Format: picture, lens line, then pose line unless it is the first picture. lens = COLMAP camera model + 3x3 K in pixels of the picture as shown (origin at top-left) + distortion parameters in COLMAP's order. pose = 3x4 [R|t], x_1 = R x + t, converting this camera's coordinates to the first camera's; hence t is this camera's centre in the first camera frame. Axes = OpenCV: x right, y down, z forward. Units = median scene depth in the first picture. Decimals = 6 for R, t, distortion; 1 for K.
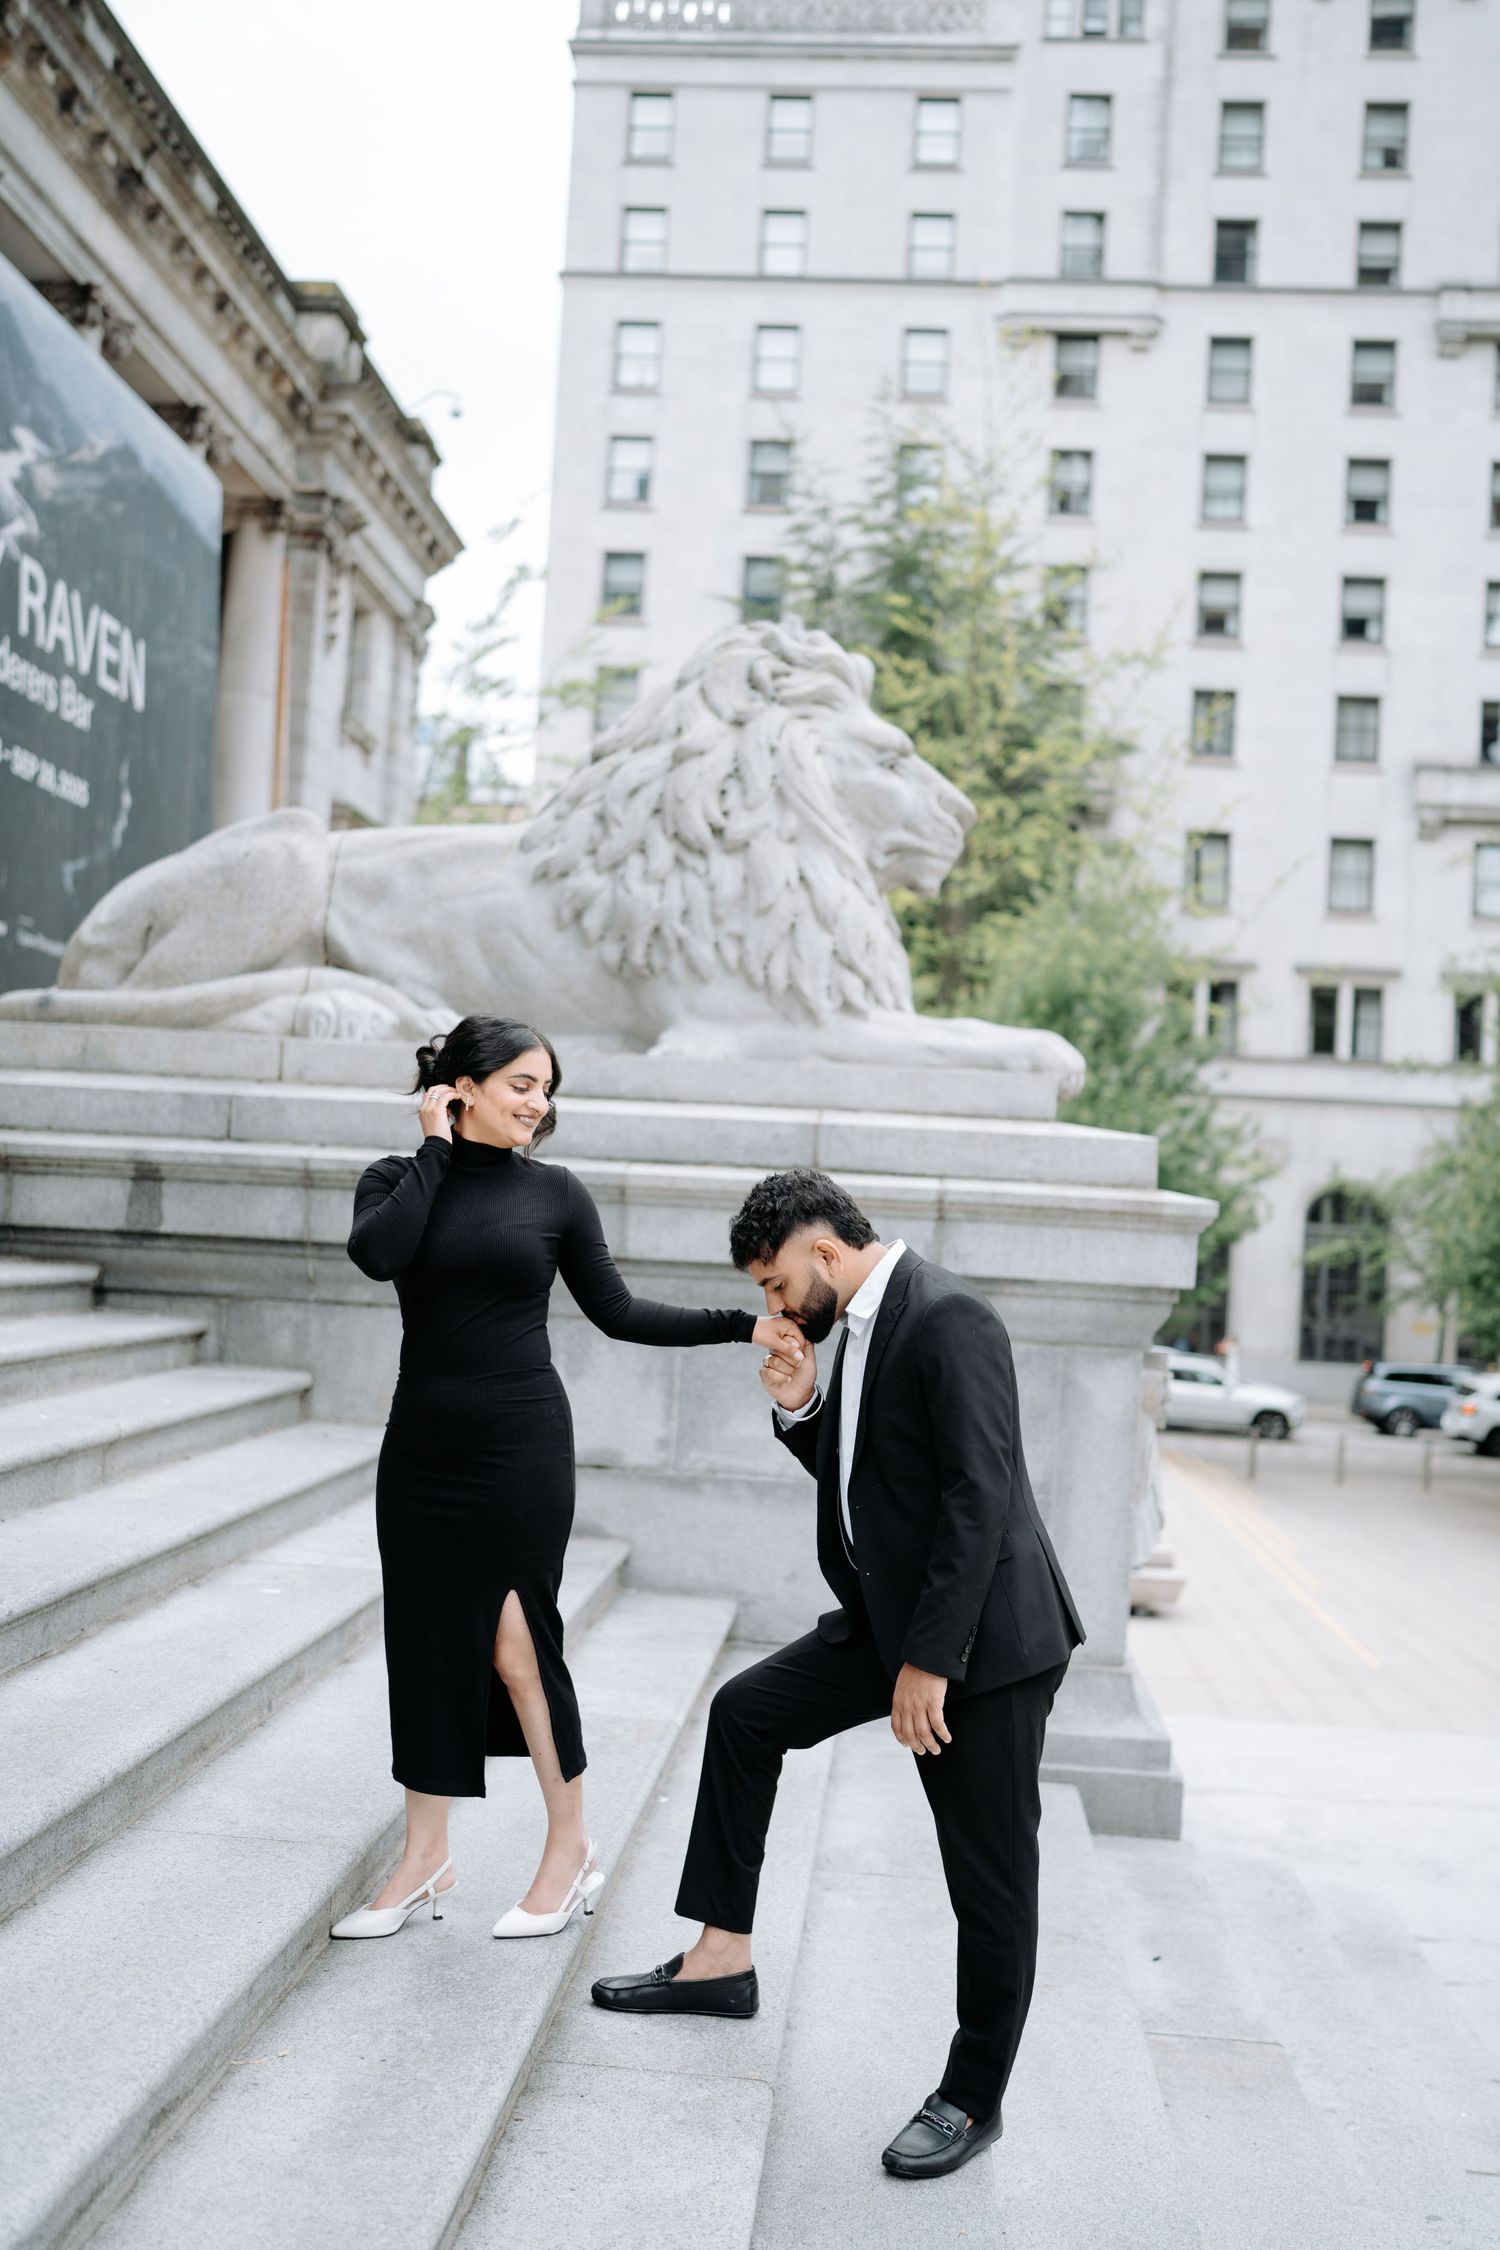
lens RADIAL K [[2205.5, 0, 755.5], [0, 2205.5, 1133.6], [0, 0, 1]] dist [-0.061748, 0.174666]
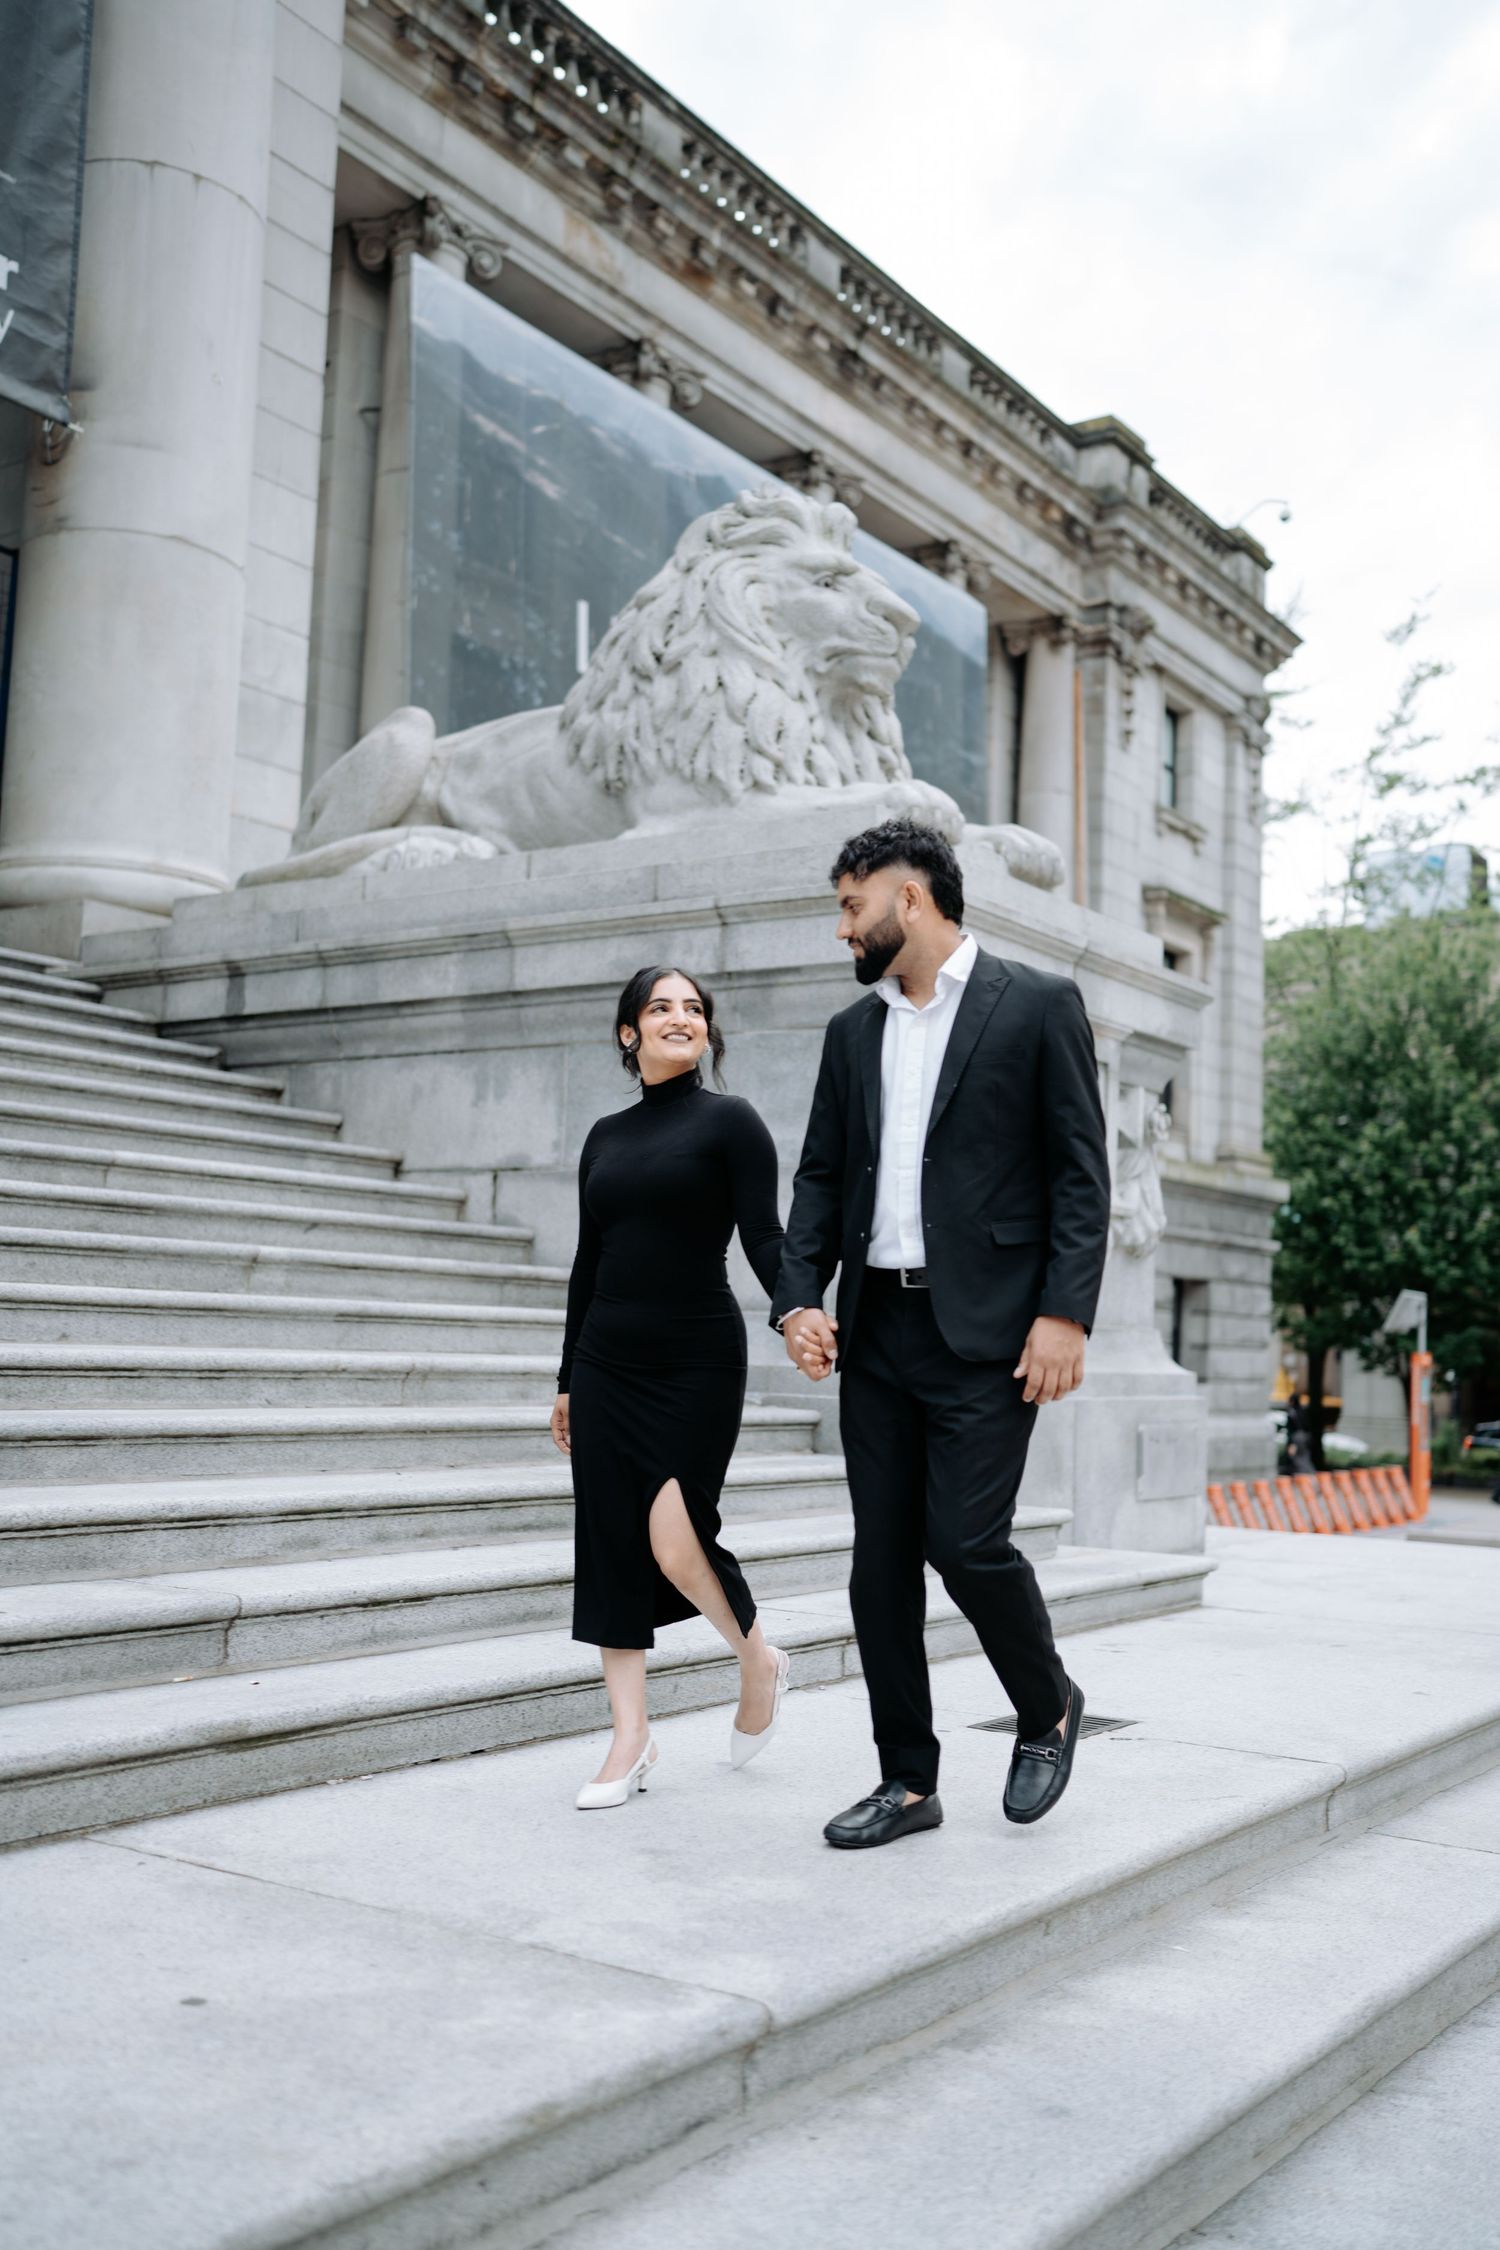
lens RADIAL K [[2152.7, 0, 753.0], [0, 2152.7, 1118.7], [0, 0, 1]] dist [-0.039231, 0.130584]
pose [[0.863616, -0.077130, -0.498215, 0.165729], [0.031181, 0.994507, -0.099914, 0.064475], [0.503185, 0.070753, 0.861278, 0.012365]]
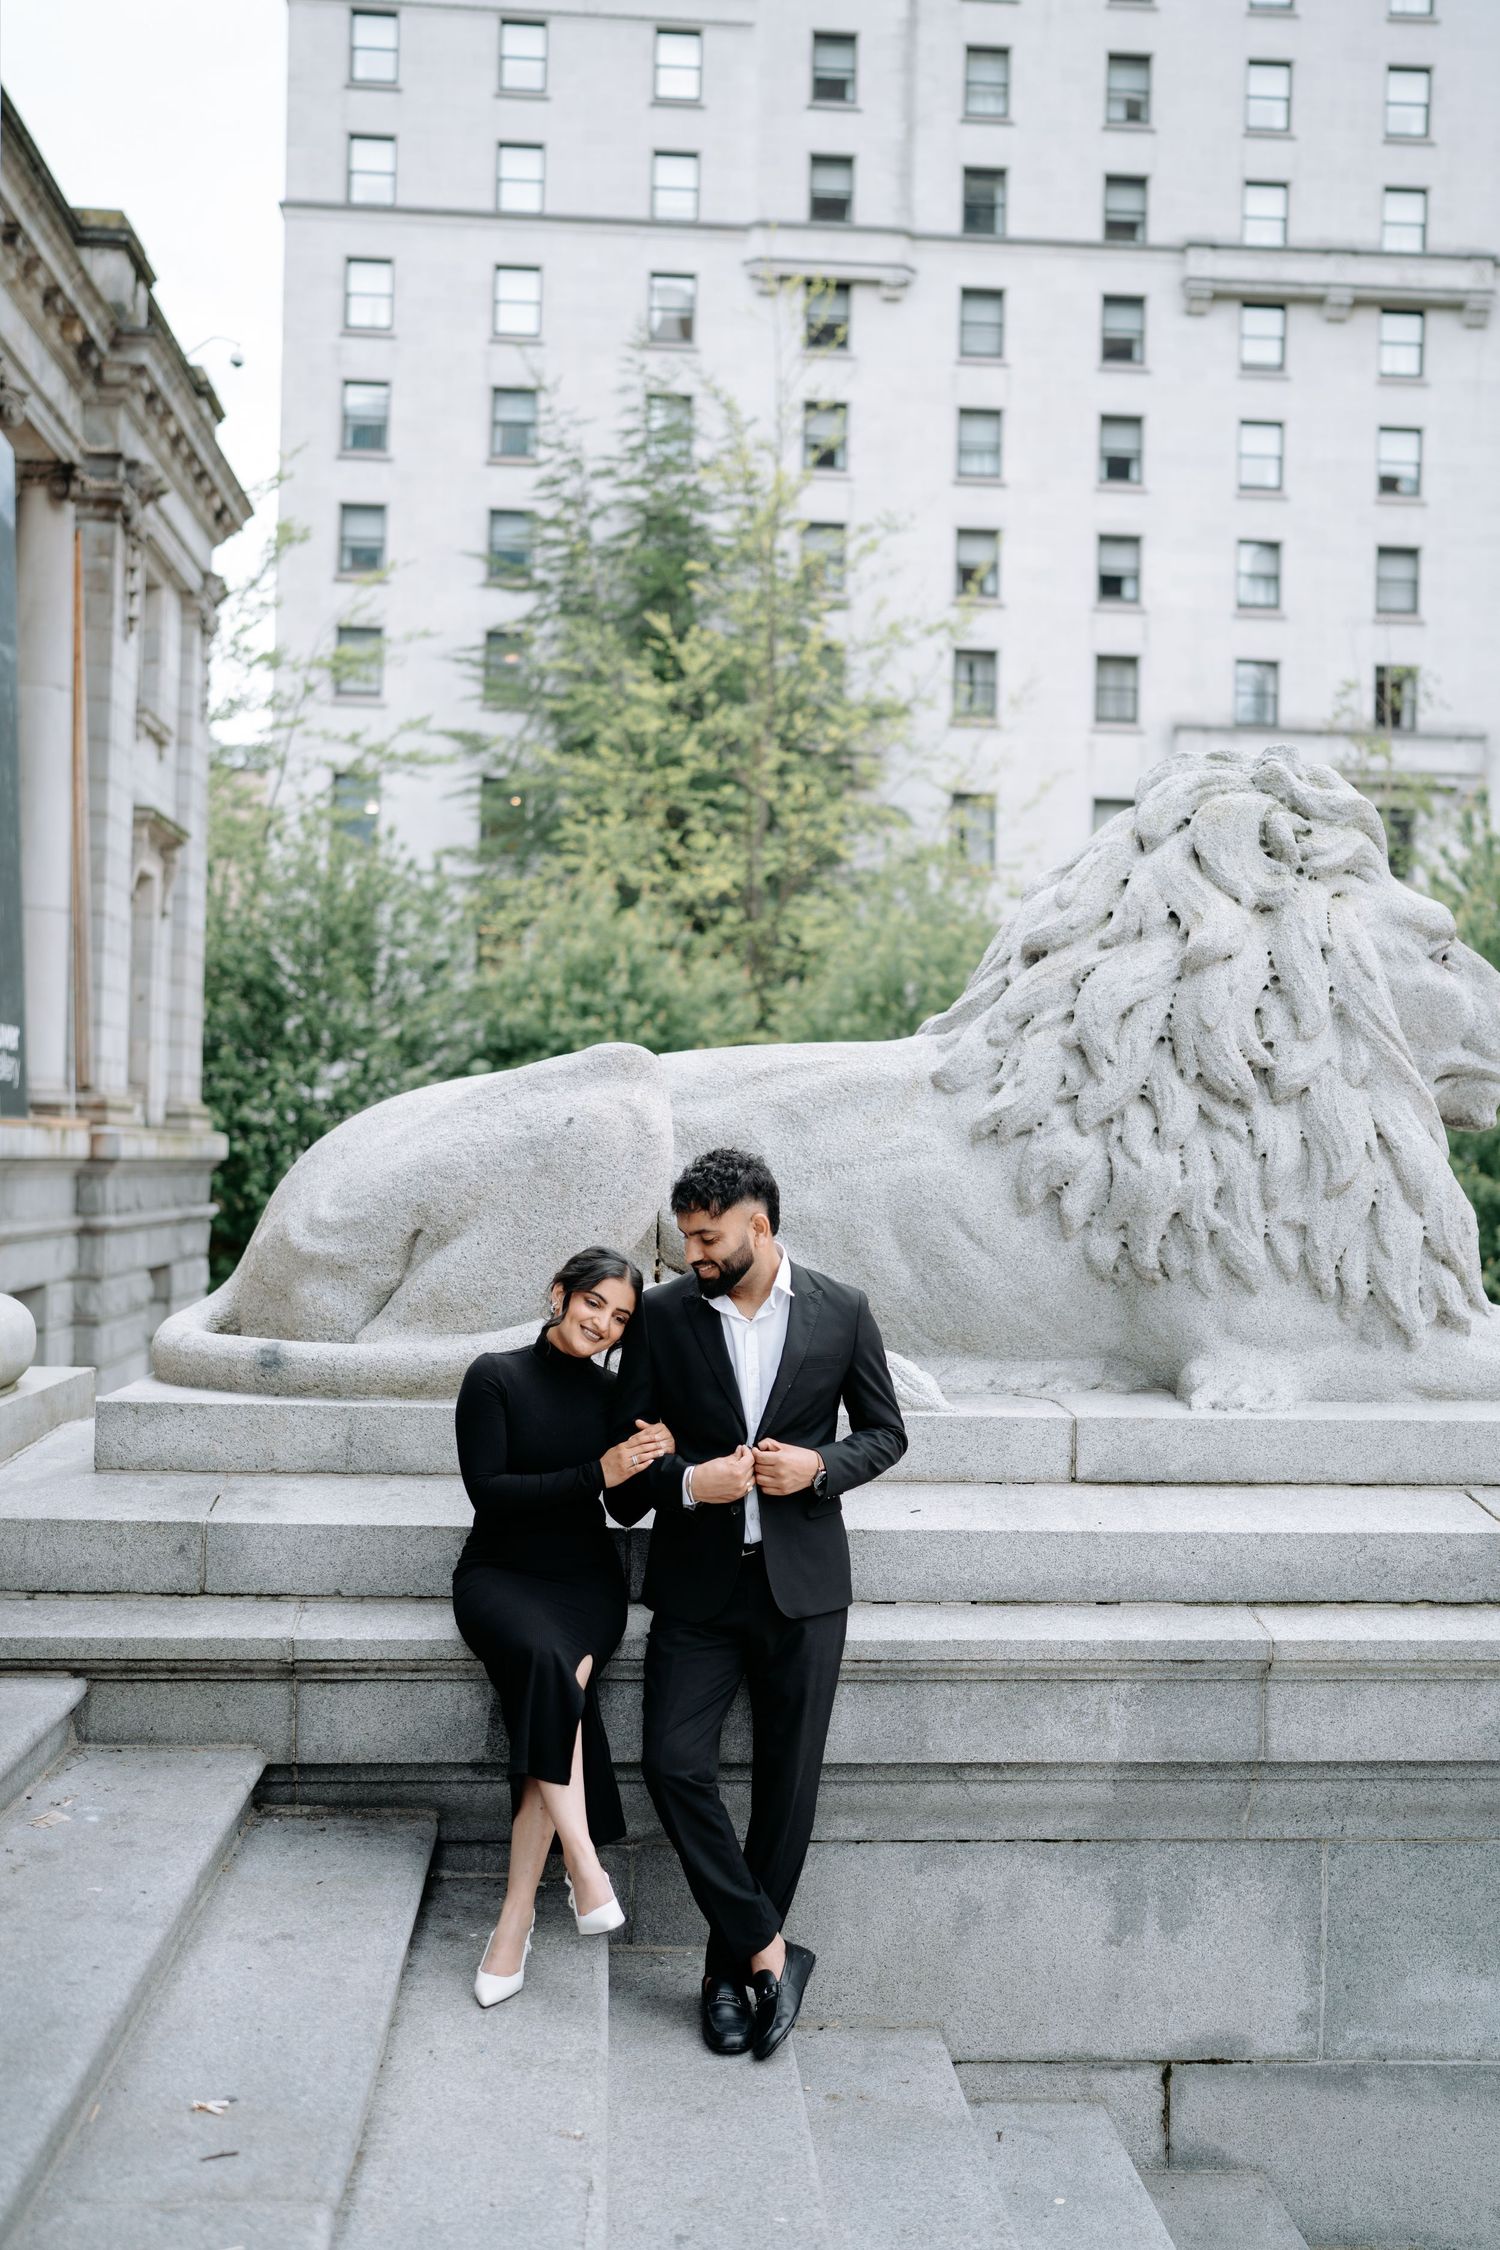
lens RADIAL K [[2182.0, 0, 757.3], [0, 2182.0, 1128.8], [0, 0, 1]] dist [-0.052561, 0.162043]
pose [[0.989390, -0.032045, 0.141707, -0.076949], [0.028310, 0.999199, 0.028295, -0.040621], [-0.142500, -0.023983, 0.989504, 0.097660]]
